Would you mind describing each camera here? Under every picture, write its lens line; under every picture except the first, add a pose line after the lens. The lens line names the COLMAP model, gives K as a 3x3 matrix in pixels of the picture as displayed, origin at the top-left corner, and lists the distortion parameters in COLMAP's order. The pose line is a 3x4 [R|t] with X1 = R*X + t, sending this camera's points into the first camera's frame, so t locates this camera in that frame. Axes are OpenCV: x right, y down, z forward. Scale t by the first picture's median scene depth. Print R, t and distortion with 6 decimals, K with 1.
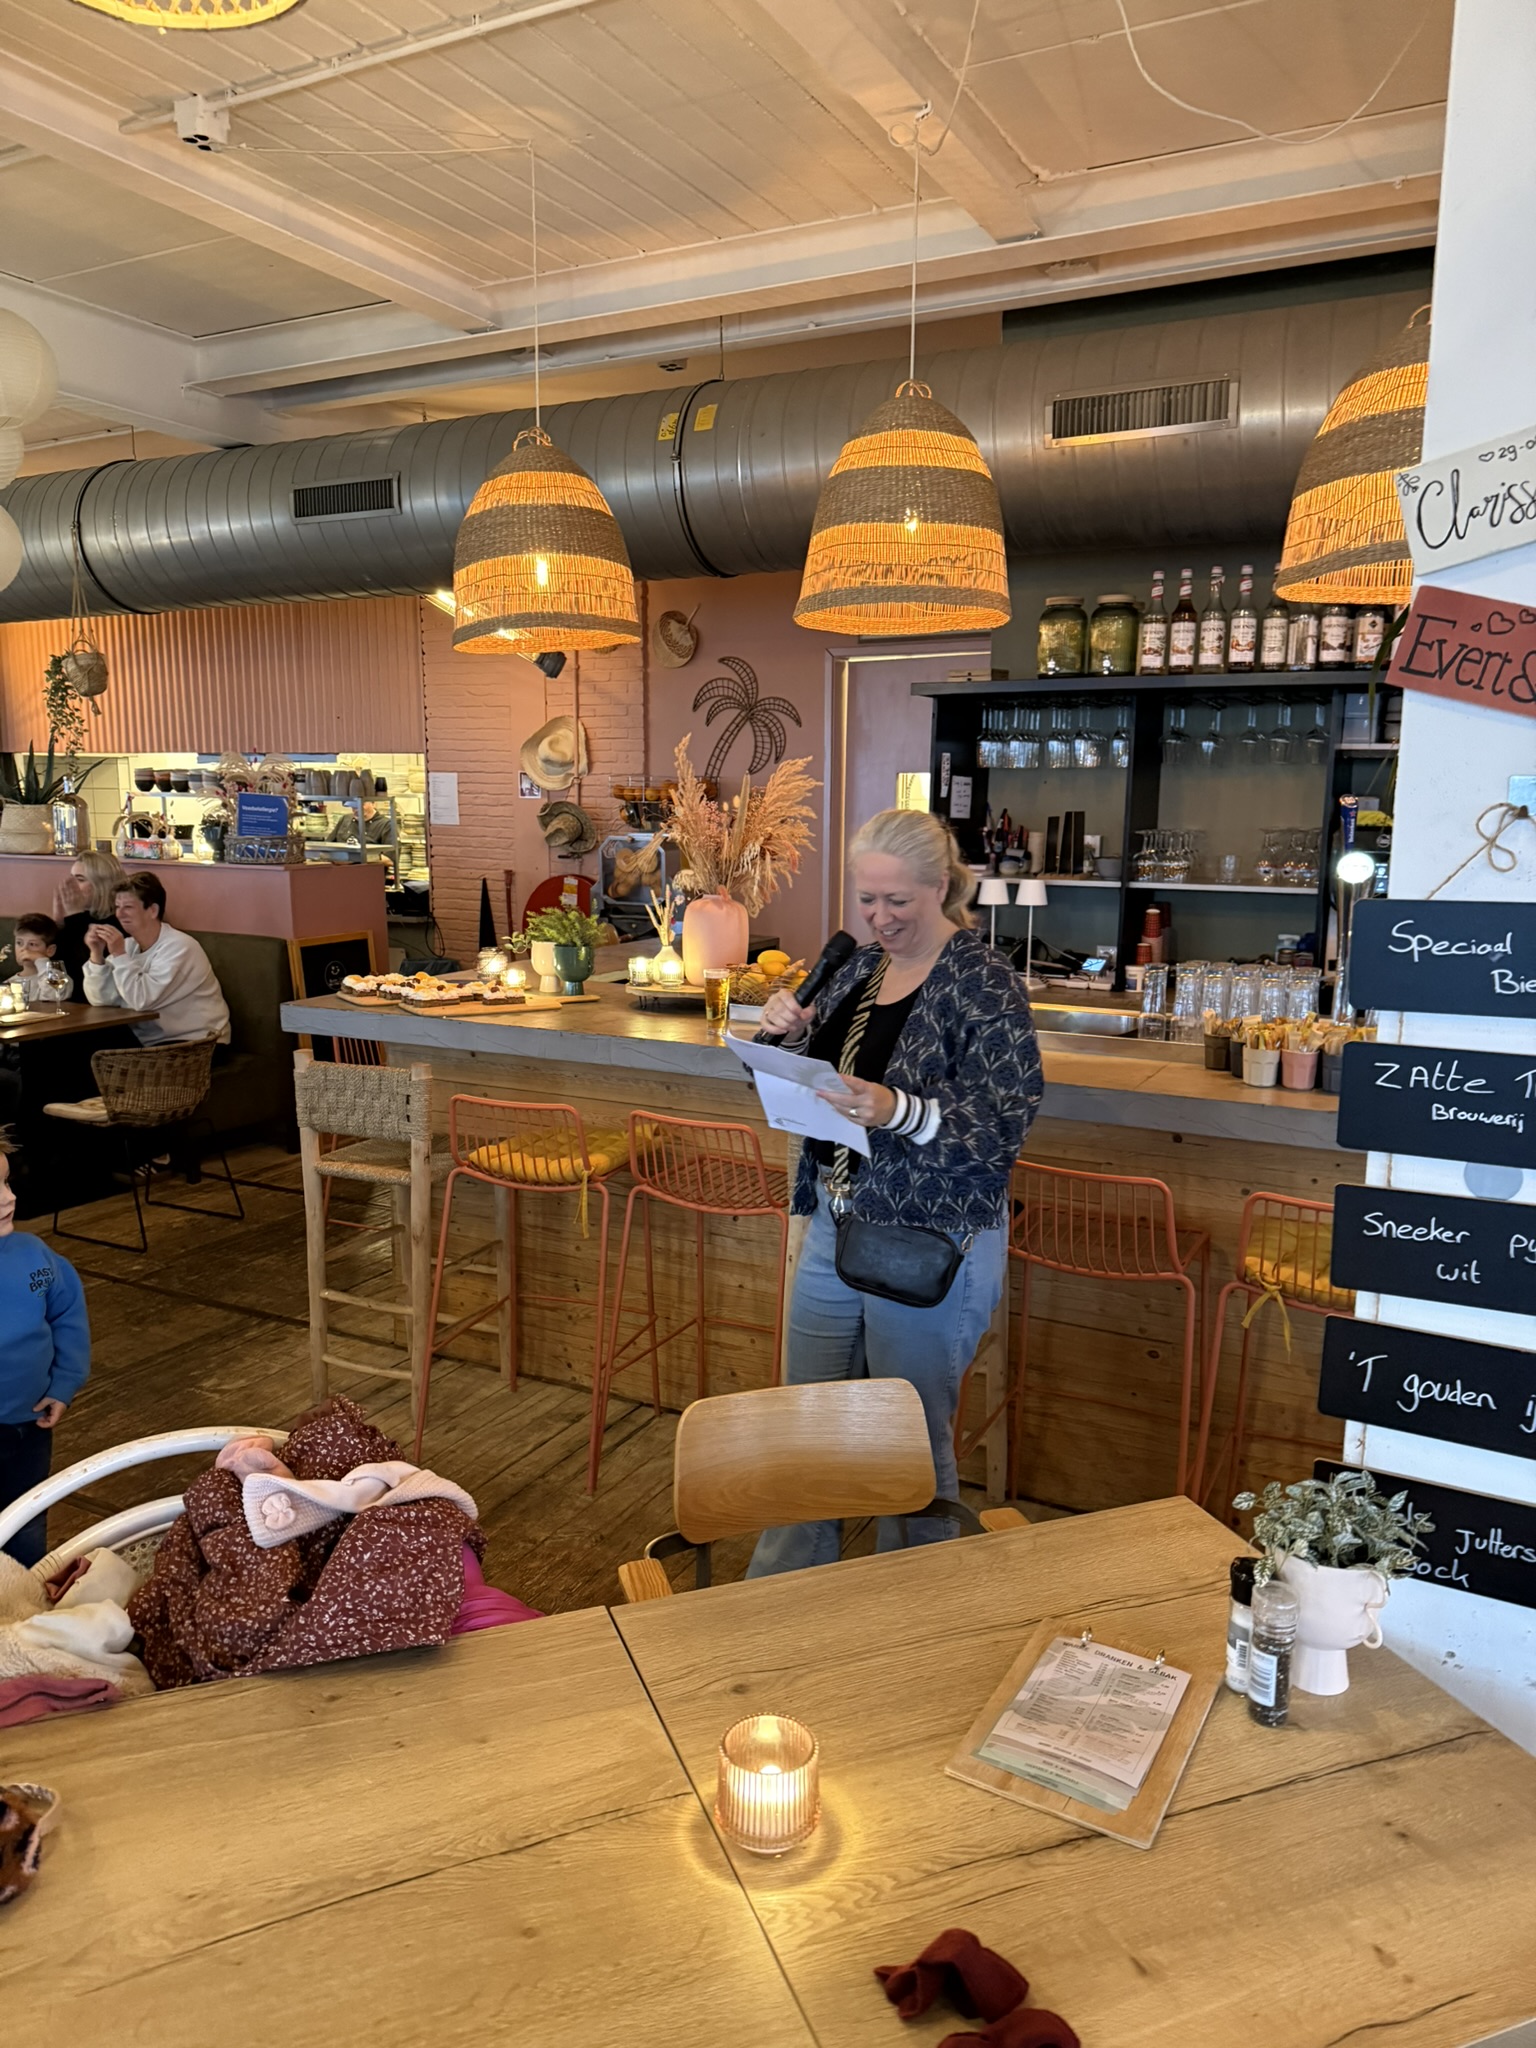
lens RADIAL K [[1456.3, 0, 765.6], [0, 1456.3, 1034.9], [0, 0, 1]] dist [0.087226, -0.100569]
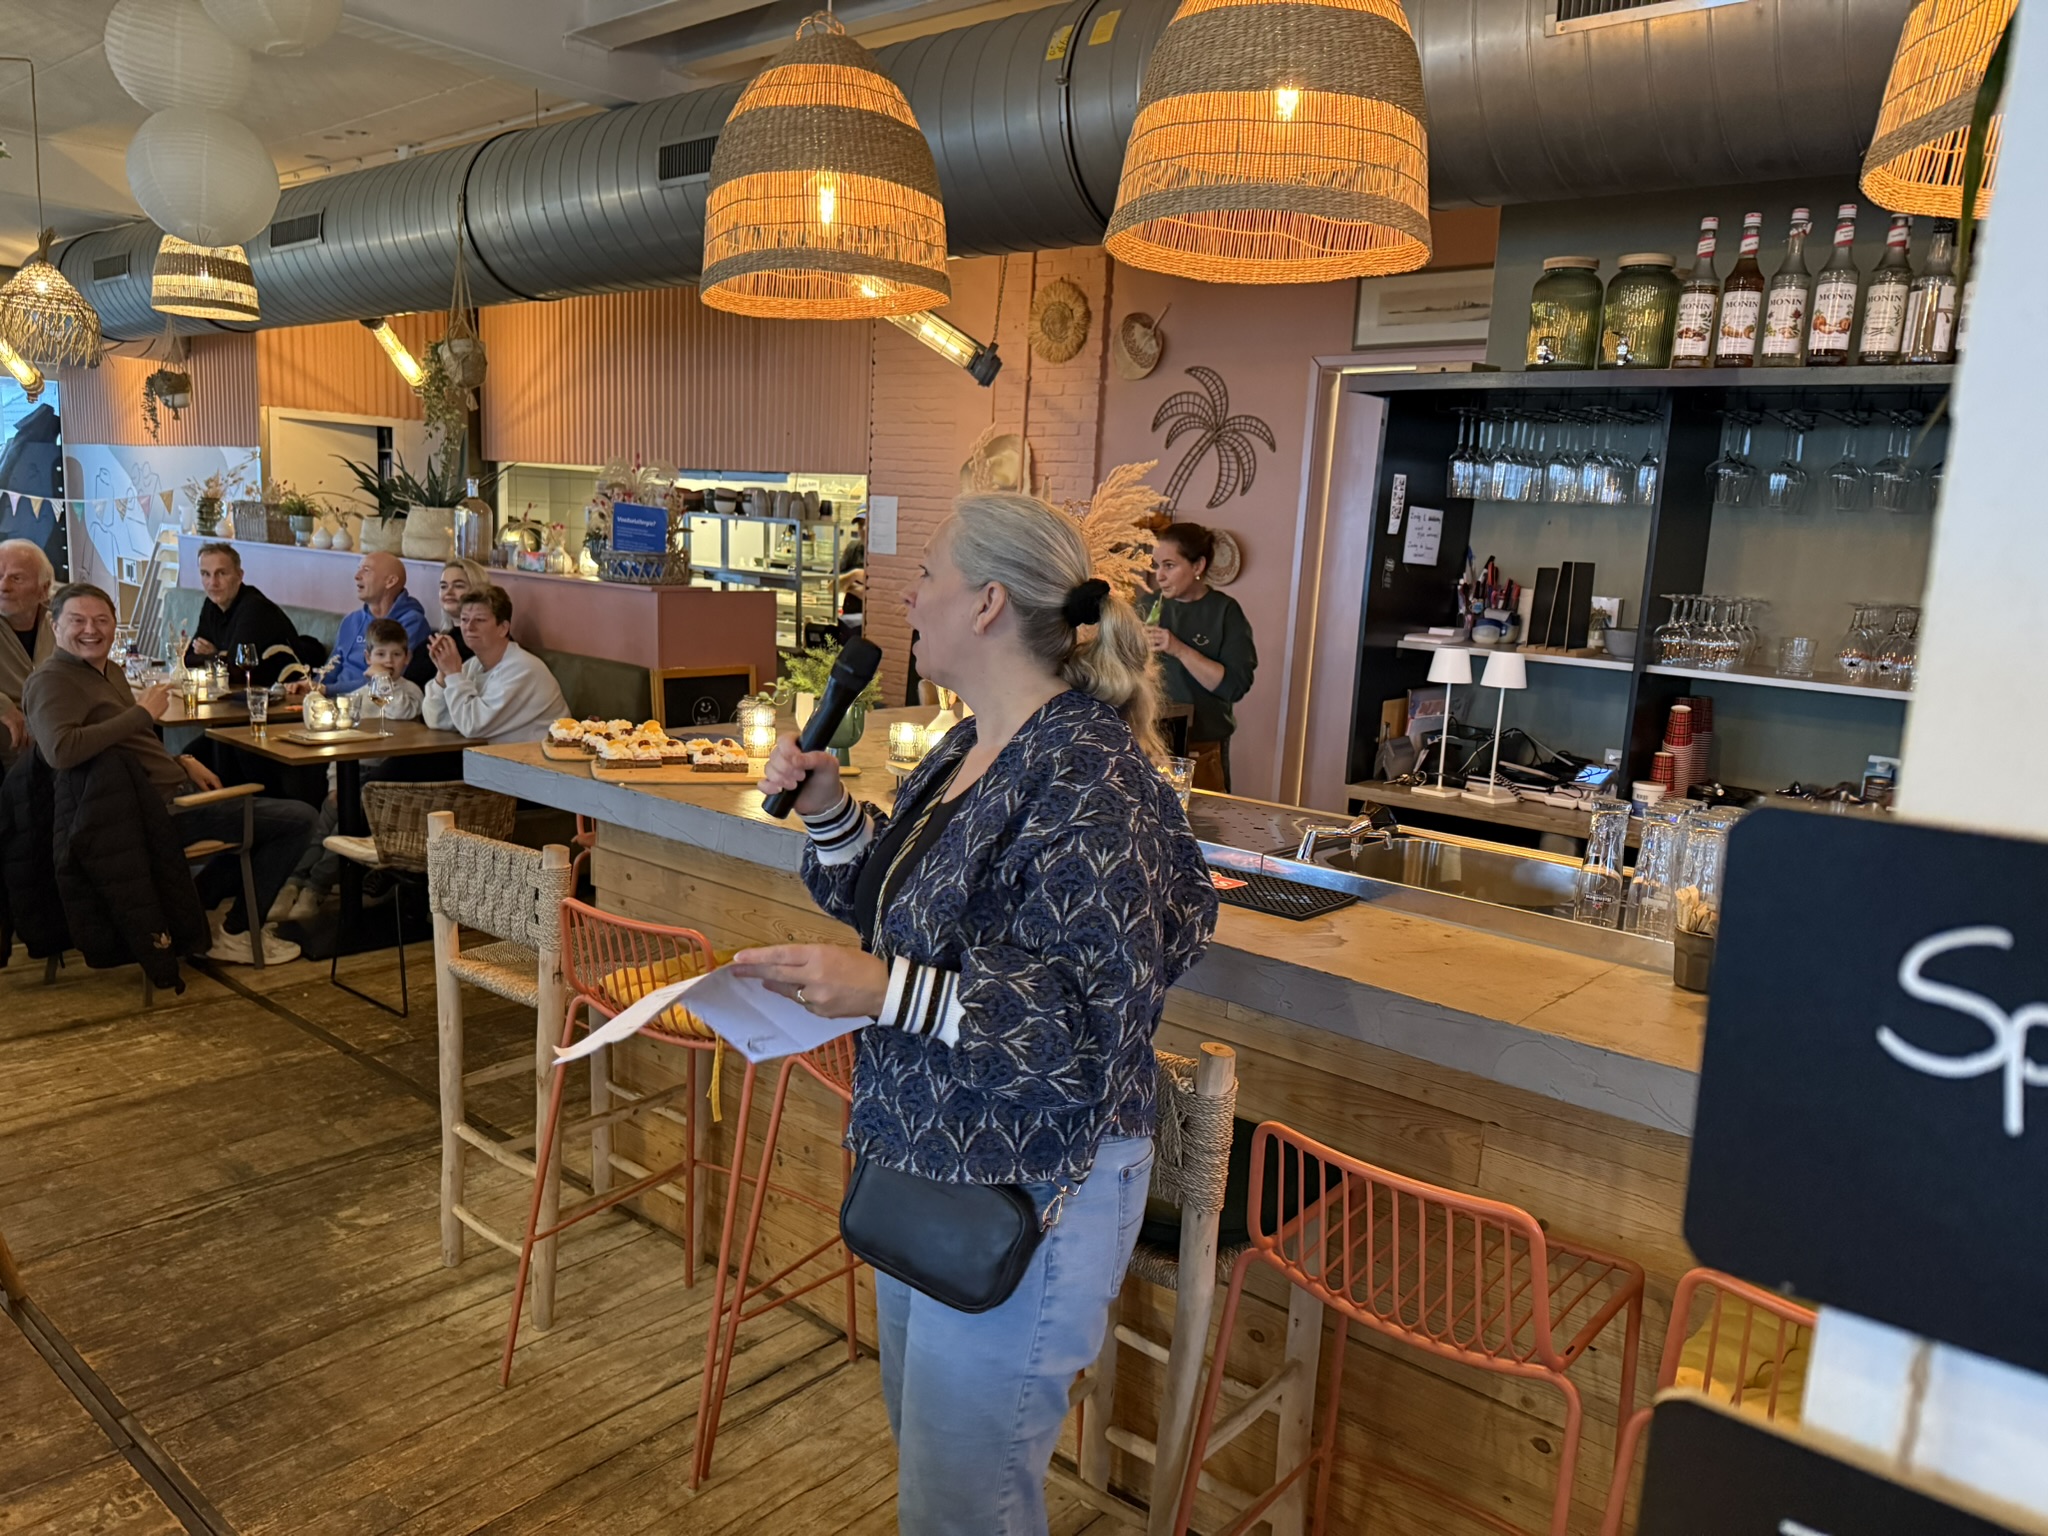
lens RADIAL K [[1476.6, 0, 1012.2], [0, 1476.6, 768.9], [0, 0, 1]] dist [0.082803, -0.117463]
pose [[0.974273, 0.079714, -0.210802, 0.102794], [-0.082234, 0.996608, -0.003202, -0.025659], [0.209831, 0.020455, 0.977524, 0.224012]]
